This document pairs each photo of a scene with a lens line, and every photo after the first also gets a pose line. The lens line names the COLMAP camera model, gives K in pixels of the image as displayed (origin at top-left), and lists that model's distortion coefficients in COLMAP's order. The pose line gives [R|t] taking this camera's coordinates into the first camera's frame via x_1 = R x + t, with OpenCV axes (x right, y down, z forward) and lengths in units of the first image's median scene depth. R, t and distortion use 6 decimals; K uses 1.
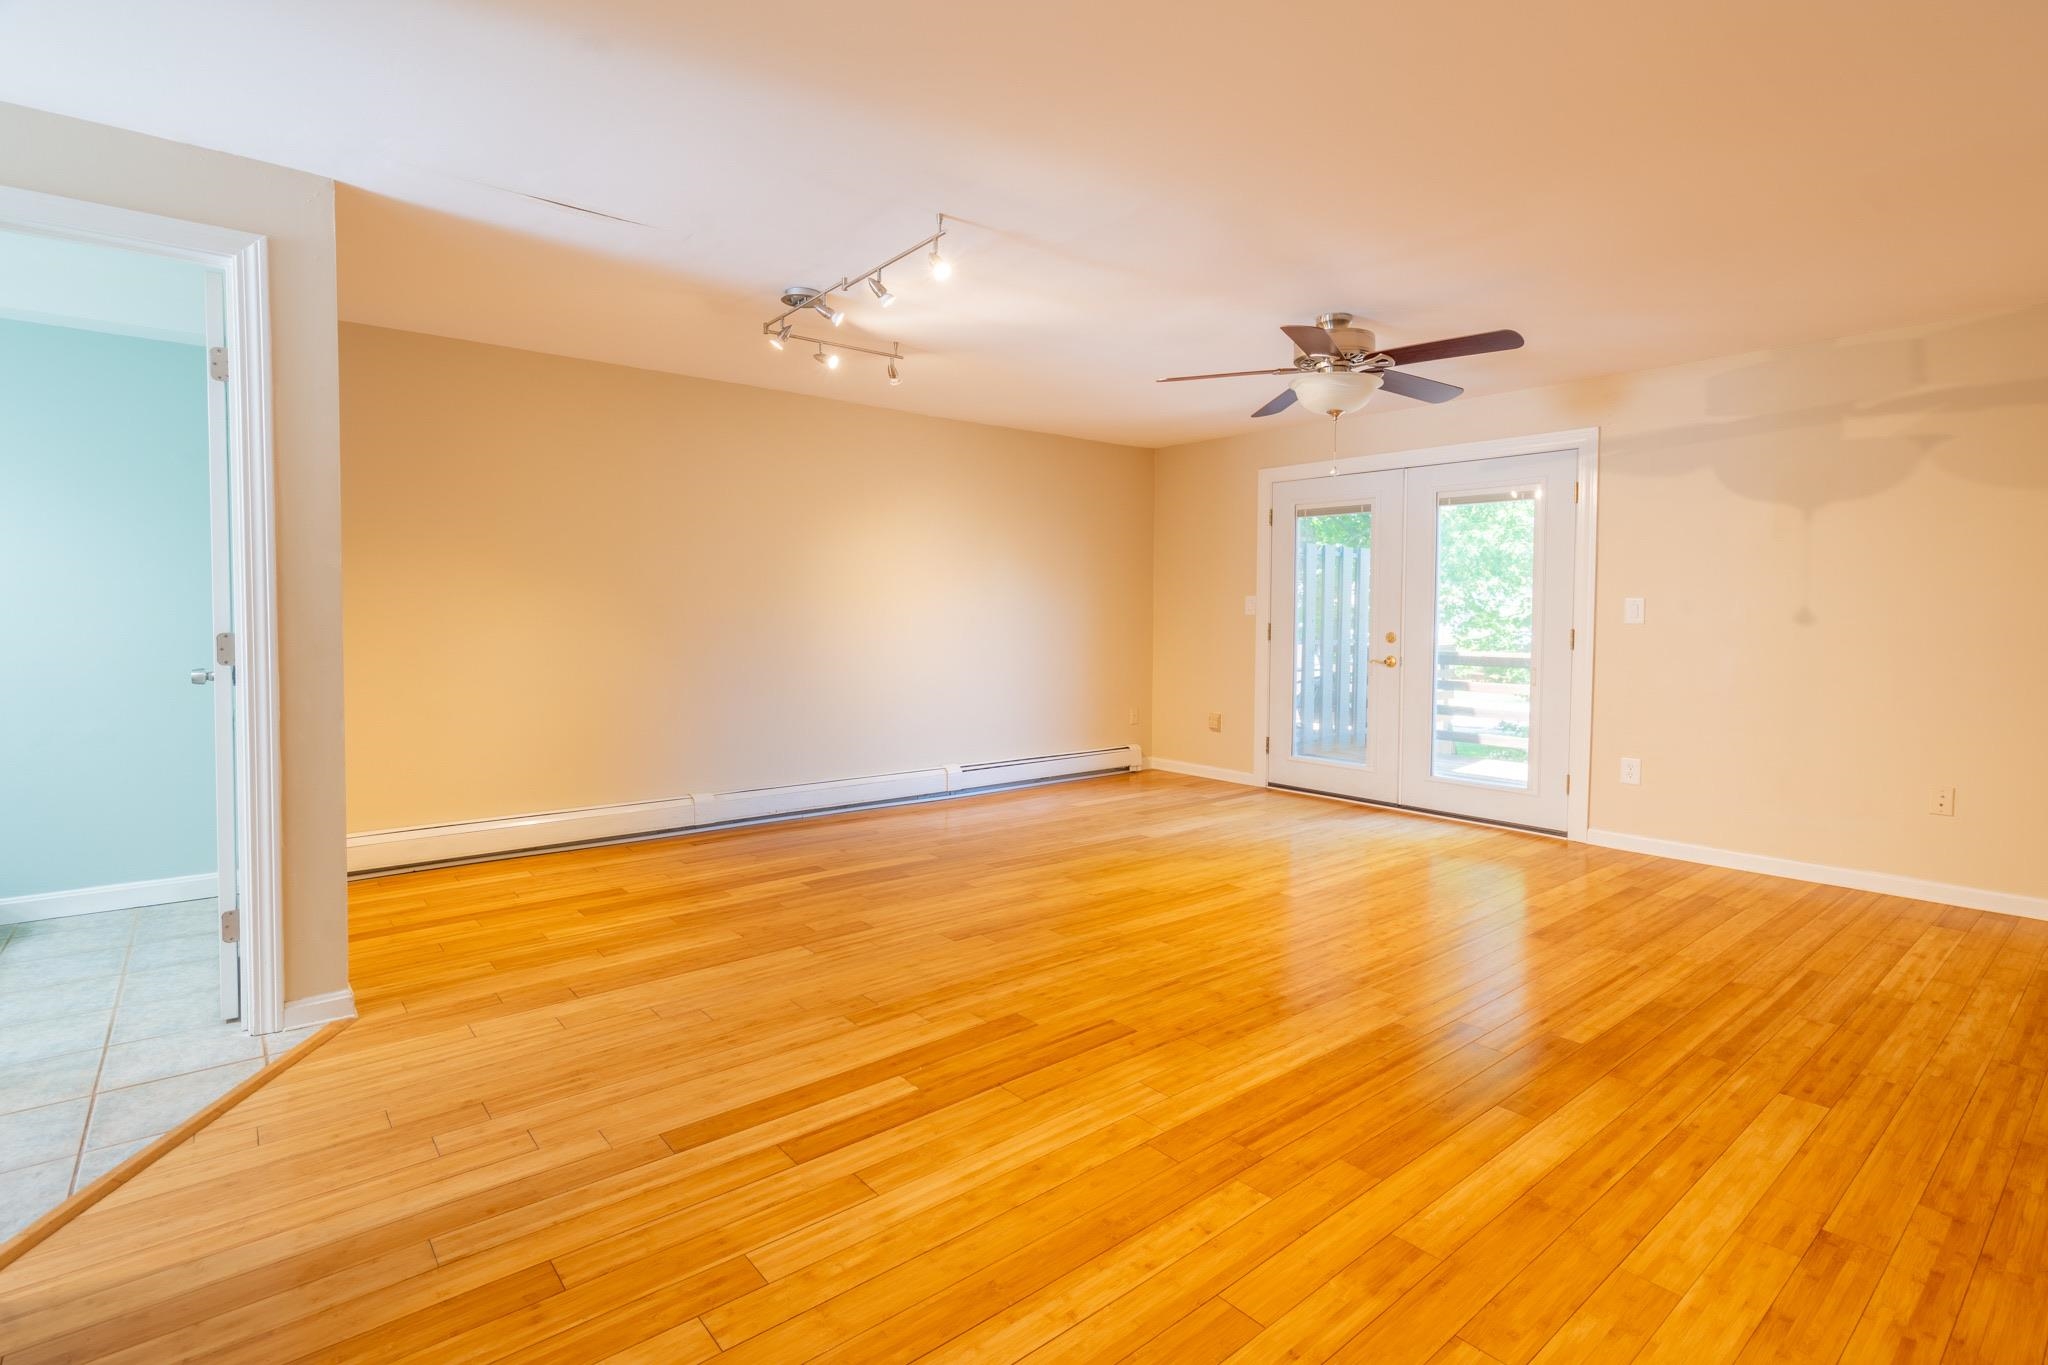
lens RADIAL K [[942.0, 0, 1060.4], [0, 942.0, 624.5], [0, 0, 1]] dist [-0.004473, 0.000385]
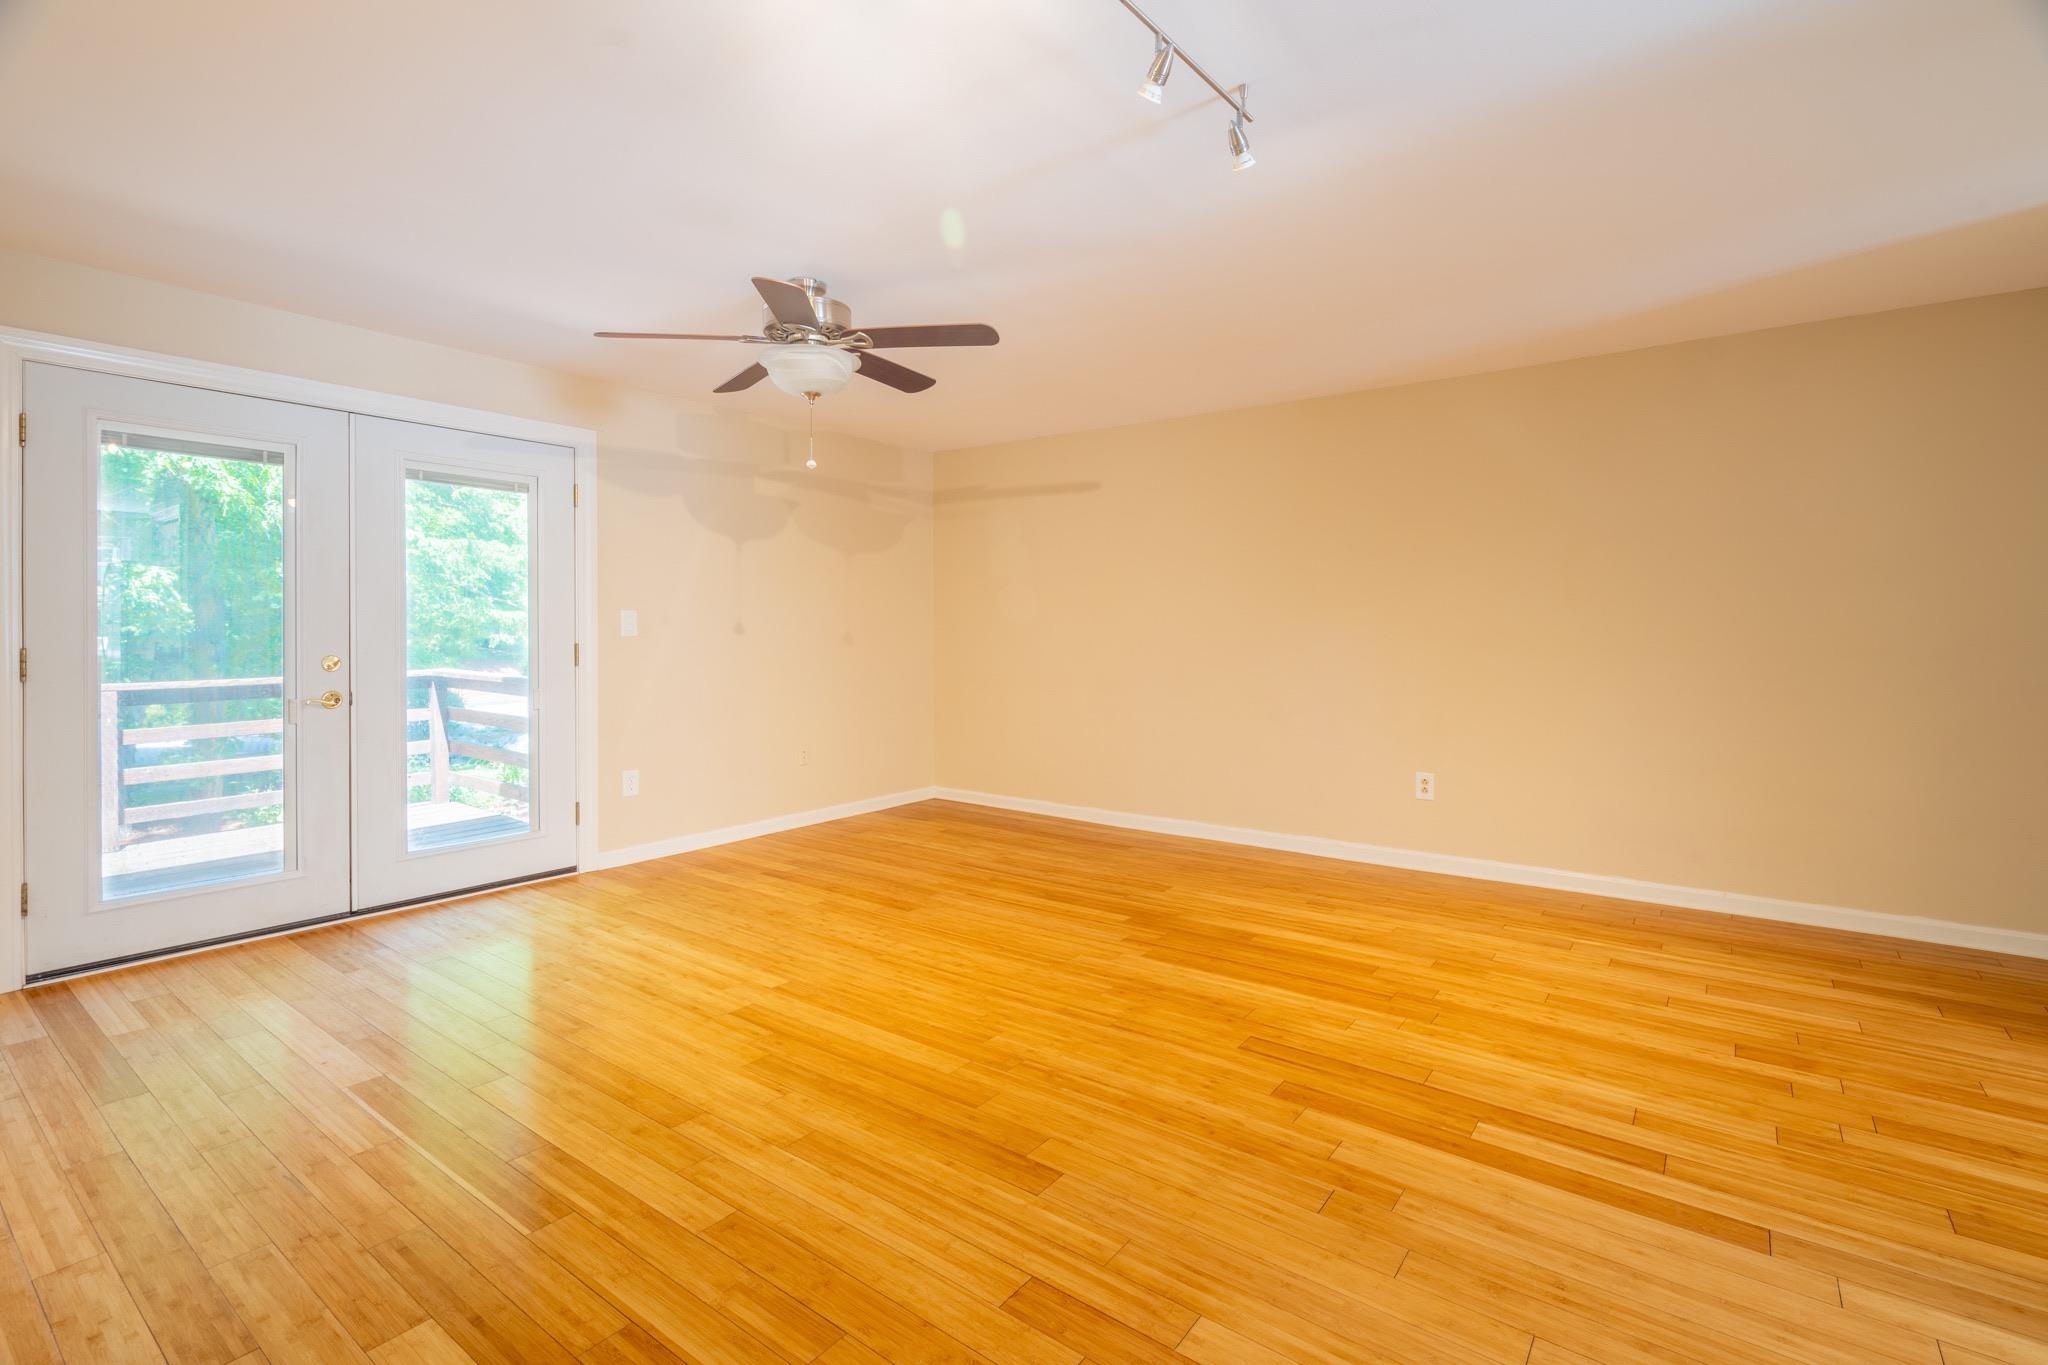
lens RADIAL K [[942.0, 0, 1060.4], [0, 942.0, 624.5], [0, 0, 1]] dist [-0.004473, 0.000385]
pose [[-0.203130, -0.000371, 0.979152, -0.886940], [0.010832, 0.999938, 0.002626, -0.021947], [-0.979092, 0.011139, -0.203113, 1.417324]]
